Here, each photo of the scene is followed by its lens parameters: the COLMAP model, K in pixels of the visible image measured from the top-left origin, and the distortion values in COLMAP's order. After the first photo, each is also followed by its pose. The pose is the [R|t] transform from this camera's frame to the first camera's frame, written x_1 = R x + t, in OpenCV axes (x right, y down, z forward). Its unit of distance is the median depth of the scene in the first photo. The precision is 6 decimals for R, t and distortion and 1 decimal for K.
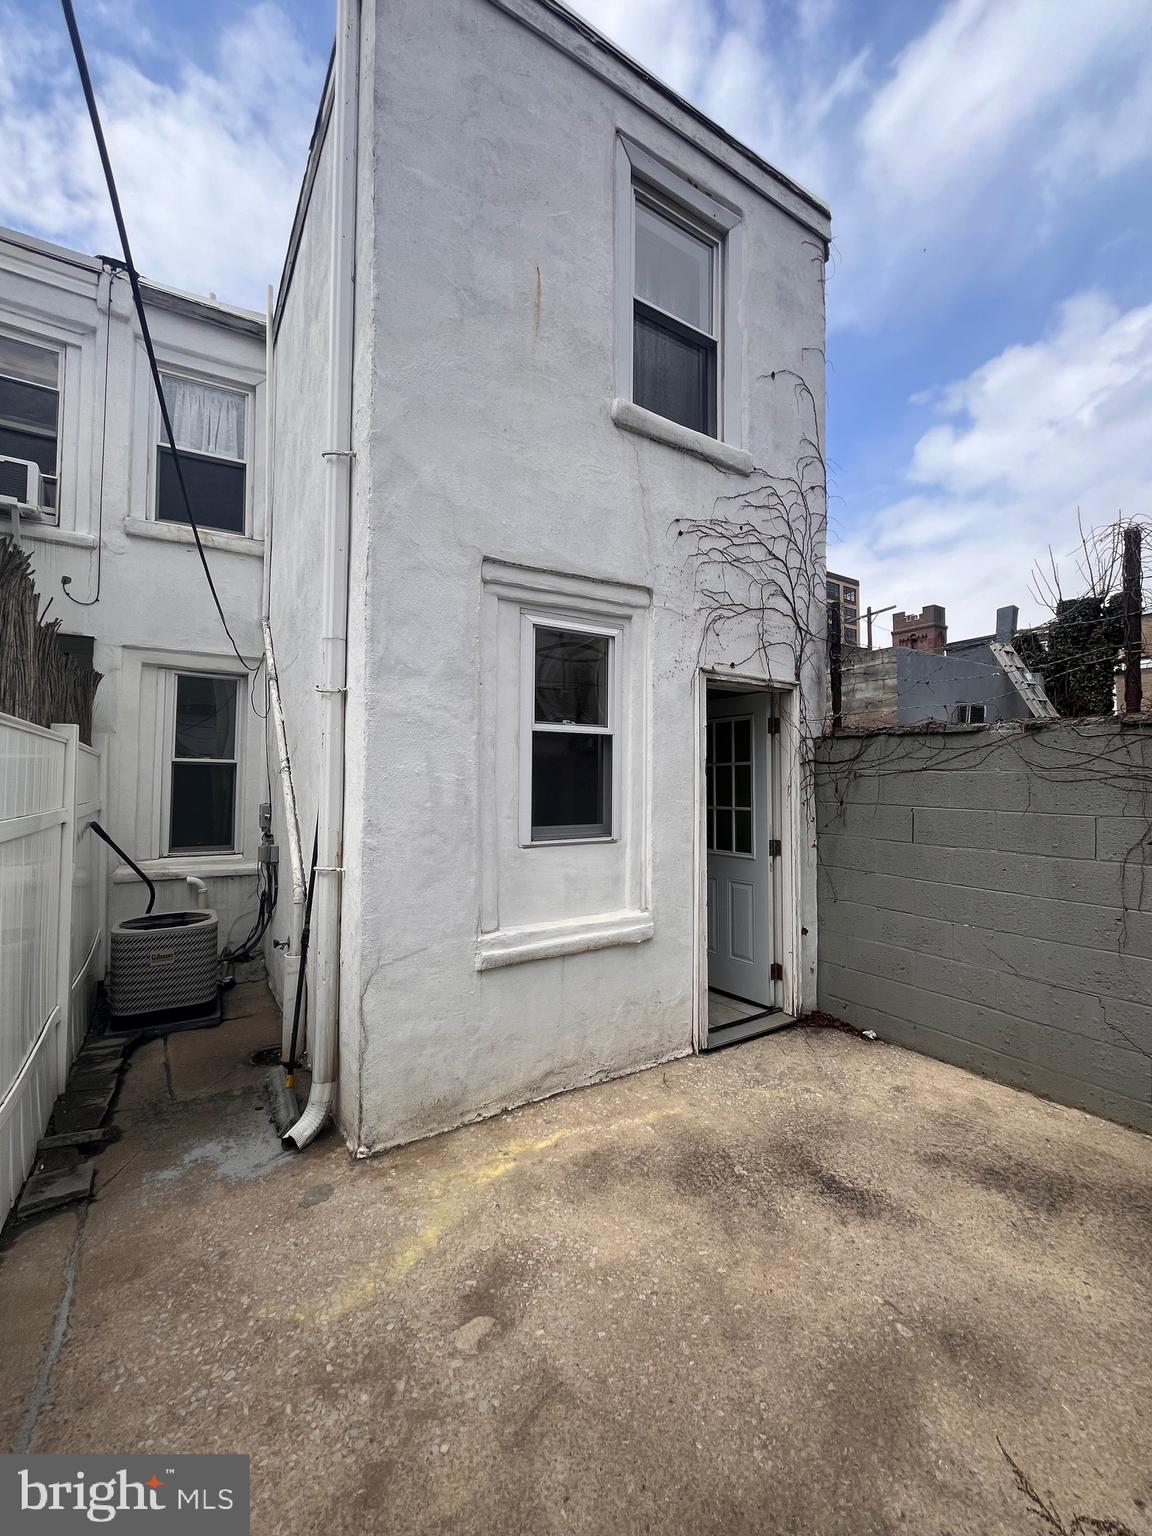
lens RADIAL K [[617.2, 0, 568.3], [0, 617.2, 759.5], [0, 0, 1]] dist [-0.002910, -0.001141]
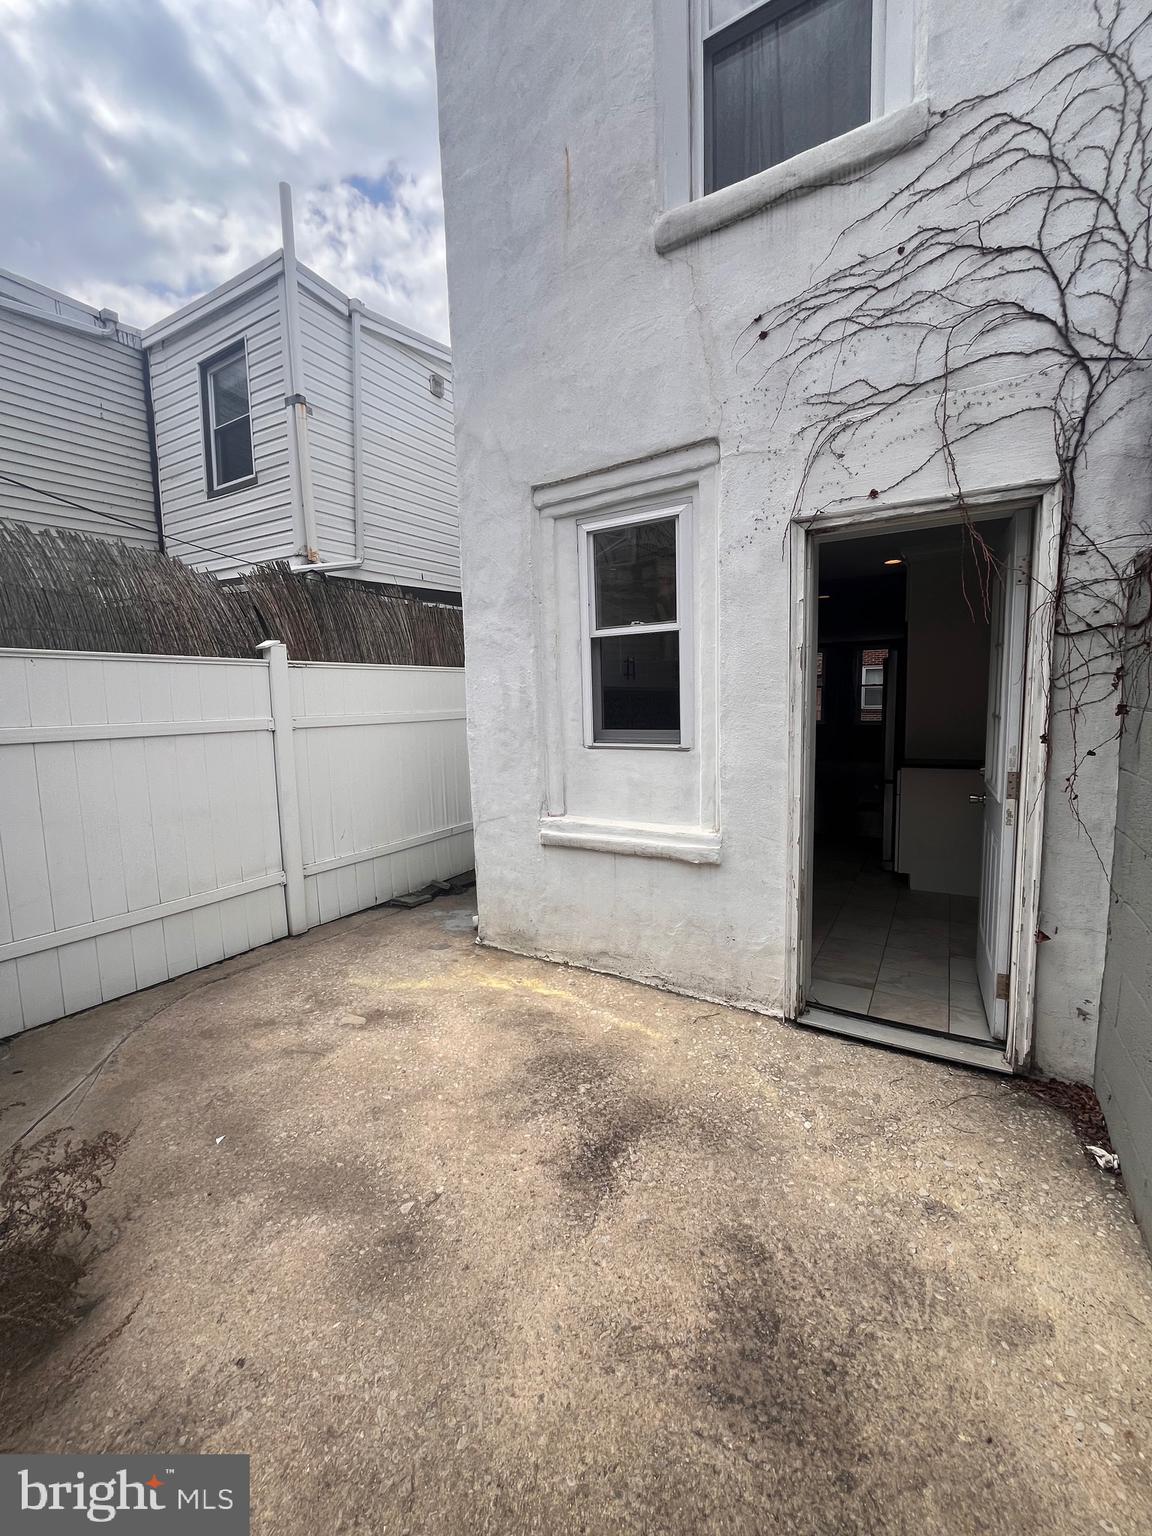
lens RADIAL K [[617.2, 0, 568.3], [0, 617.2, 759.5], [0, 0, 1]] dist [-0.002910, -0.001141]
pose [[0.434862, 0.077129, -0.897188, 0.871624], [0.057645, 0.991897, 0.113211, 0.037124], [0.898650, -0.100949, 0.426893, 0.491179]]
